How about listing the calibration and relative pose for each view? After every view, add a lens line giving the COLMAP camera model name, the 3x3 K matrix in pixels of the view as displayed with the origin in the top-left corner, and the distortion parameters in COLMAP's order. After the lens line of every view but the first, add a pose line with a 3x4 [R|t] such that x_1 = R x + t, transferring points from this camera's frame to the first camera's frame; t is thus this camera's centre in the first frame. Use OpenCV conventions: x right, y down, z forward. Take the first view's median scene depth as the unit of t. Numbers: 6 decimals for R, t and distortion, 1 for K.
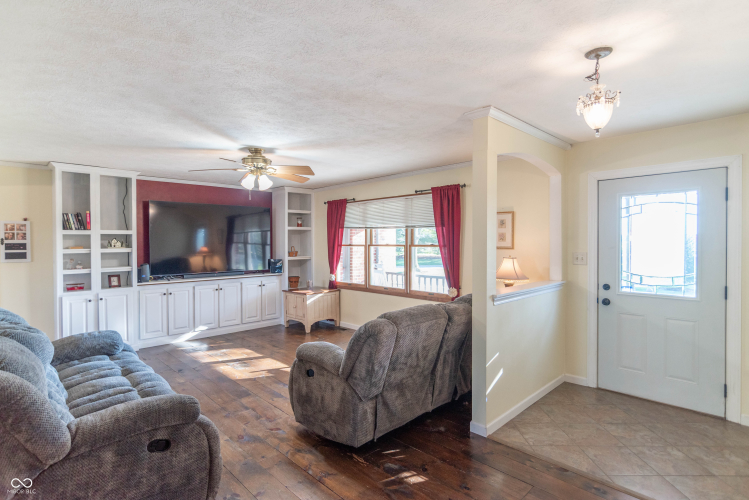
lens RADIAL K [[394.6, 0, 374.5], [0, 394.6, 250.0], [0, 0, 1]] dist [0.016320, 0.000247]
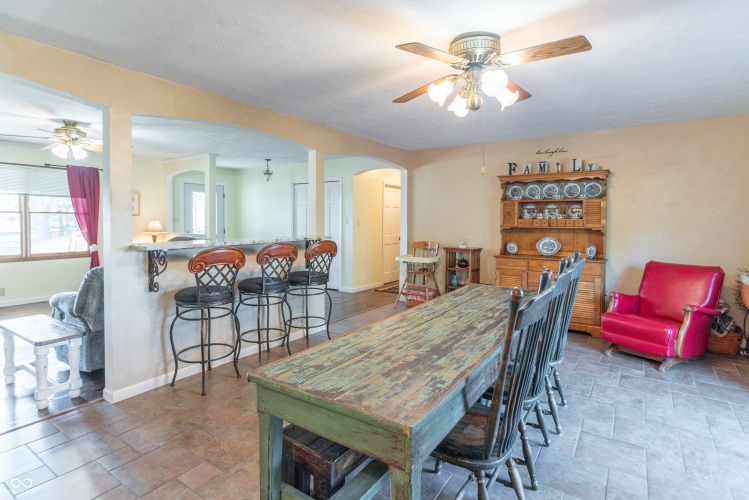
lens RADIAL K [[387.2, 0, 375.0], [0, 387.2, 226.7], [0, 0, 1]] dist [-0.002074, -0.000275]
pose [[-0.211807, -0.016301, 0.977176, -1.221187], [0.018153, 0.999623, 0.020610, 0.024892], [-0.977143, 0.022104, -0.211431, 0.328952]]
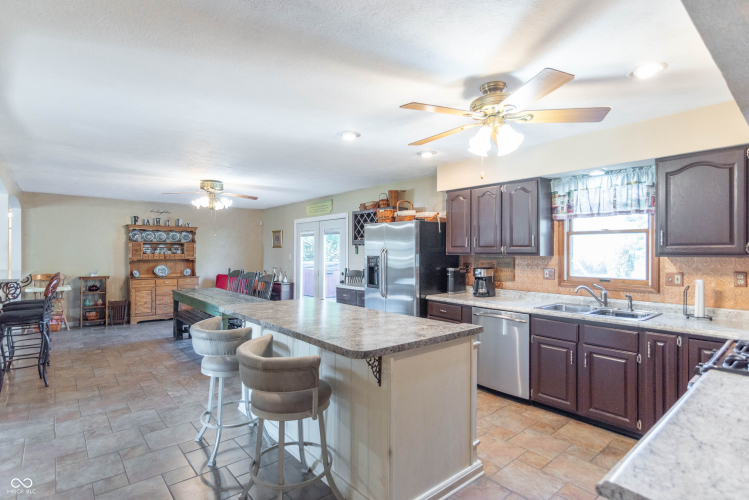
lens RADIAL K [[377.3, 0, 374.5], [0, 377.3, 250.0], [0, 0, 1]] dist [0.000018, -0.000029]
pose [[-0.998211, -0.000219, 0.059796, -1.313042], [0.000632, 0.999899, 0.014200, -0.002584], [-0.059793, 0.014212, -0.998110, 1.147522]]
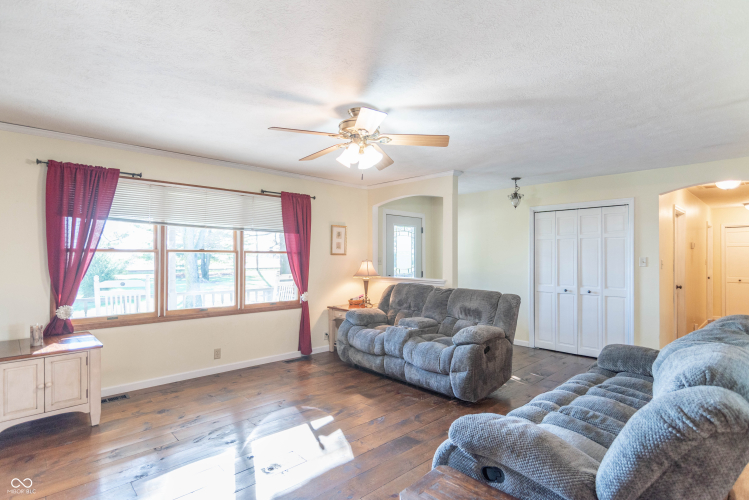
lens RADIAL K [[394.6, 0, 374.5], [0, 394.6, 250.0], [0, 0, 1]] dist [0.016320, 0.000247]
pose [[-0.010548, 0.021182, 0.999720, -0.813208], [0.018487, 0.999609, -0.020984, 0.008661], [-0.999773, 0.018261, -0.010936, 0.786105]]
